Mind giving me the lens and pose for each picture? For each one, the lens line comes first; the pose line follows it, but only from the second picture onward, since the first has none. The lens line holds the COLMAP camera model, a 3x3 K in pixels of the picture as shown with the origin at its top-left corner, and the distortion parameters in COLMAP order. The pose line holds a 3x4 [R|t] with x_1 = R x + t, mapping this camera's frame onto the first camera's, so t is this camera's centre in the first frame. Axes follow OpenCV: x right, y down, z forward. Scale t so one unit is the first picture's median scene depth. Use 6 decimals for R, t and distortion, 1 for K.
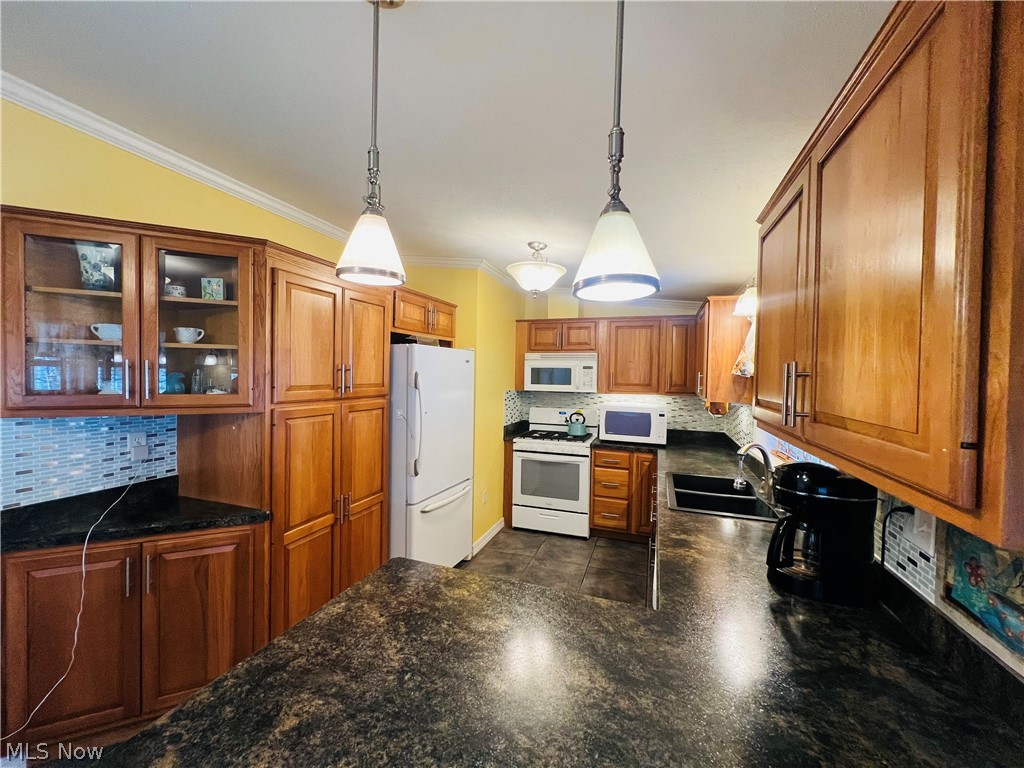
lens RADIAL K [[410.3, 0, 509.4], [0, 410.3, 382.0], [0, 0, 1]] dist [-0.000906, 0.000070]
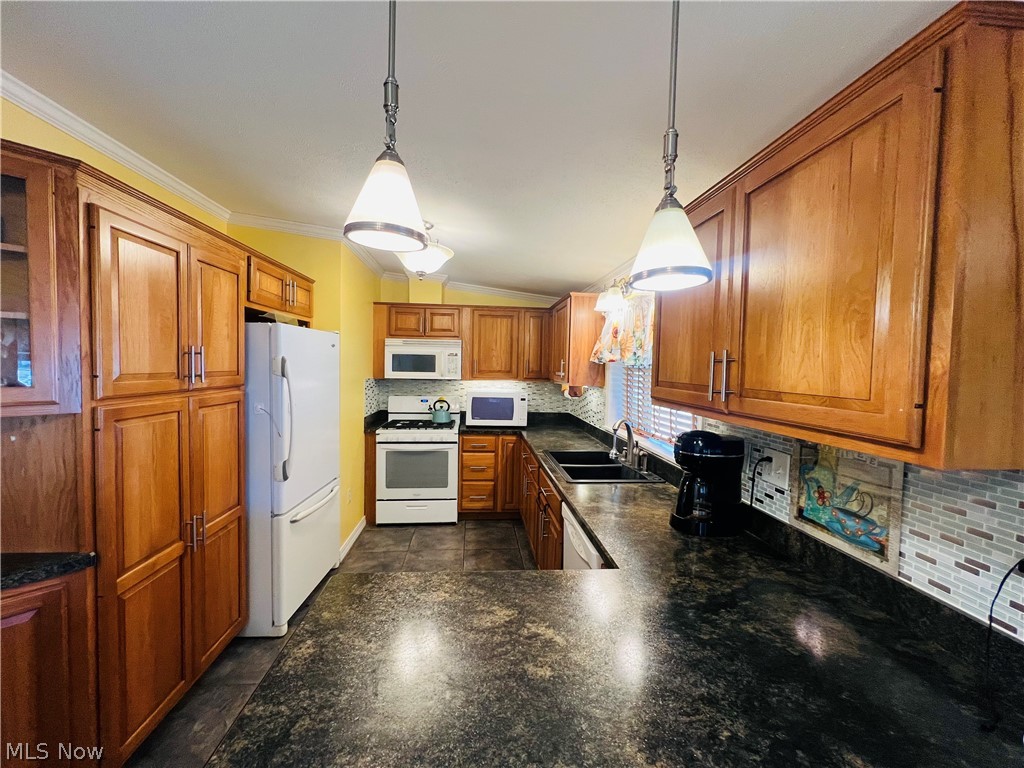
lens RADIAL K [[410.3, 0, 509.4], [0, 410.3, 382.0], [0, 0, 1]] dist [-0.000906, 0.000070]
pose [[0.908454, -0.016583, 0.417657, -0.112119], [0.004242, 0.999527, 0.030458, 0.002053], [-0.417964, -0.025898, 0.908094, 0.034490]]
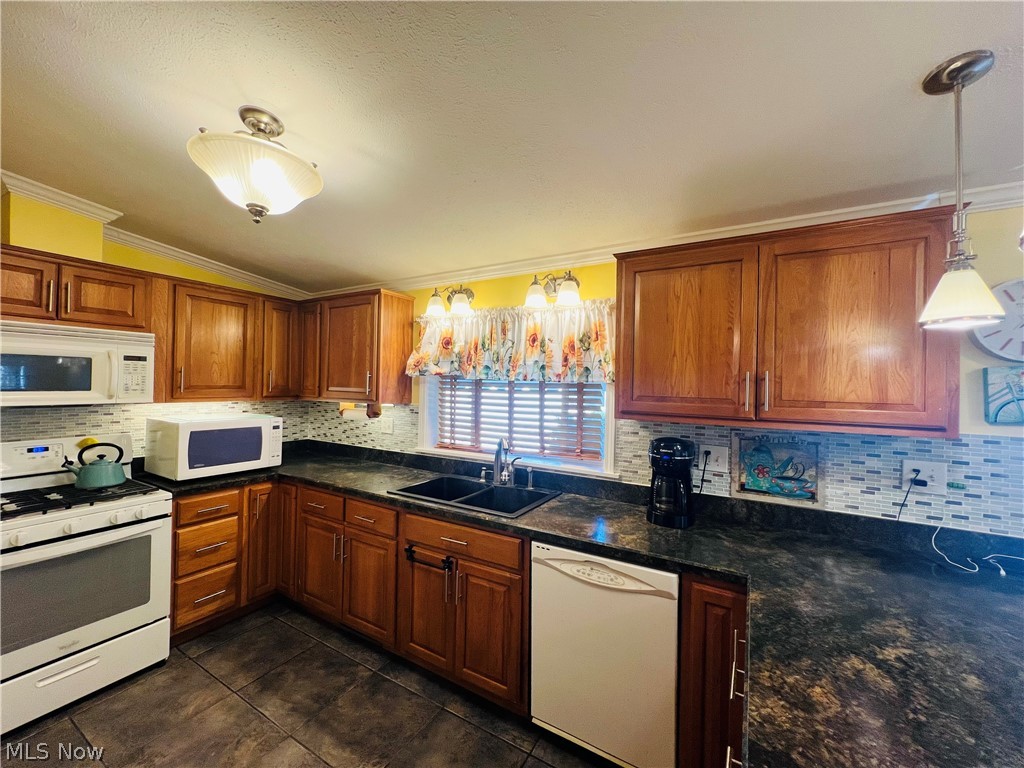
lens RADIAL K [[410.3, 0, 509.4], [0, 410.3, 382.0], [0, 0, 1]] dist [-0.000906, 0.000070]
pose [[0.191779, -0.009469, 0.981393, -0.281659], [0.004979, 0.999950, 0.008675, -0.005955], [-0.981426, 0.003222, 0.191816, 0.438121]]
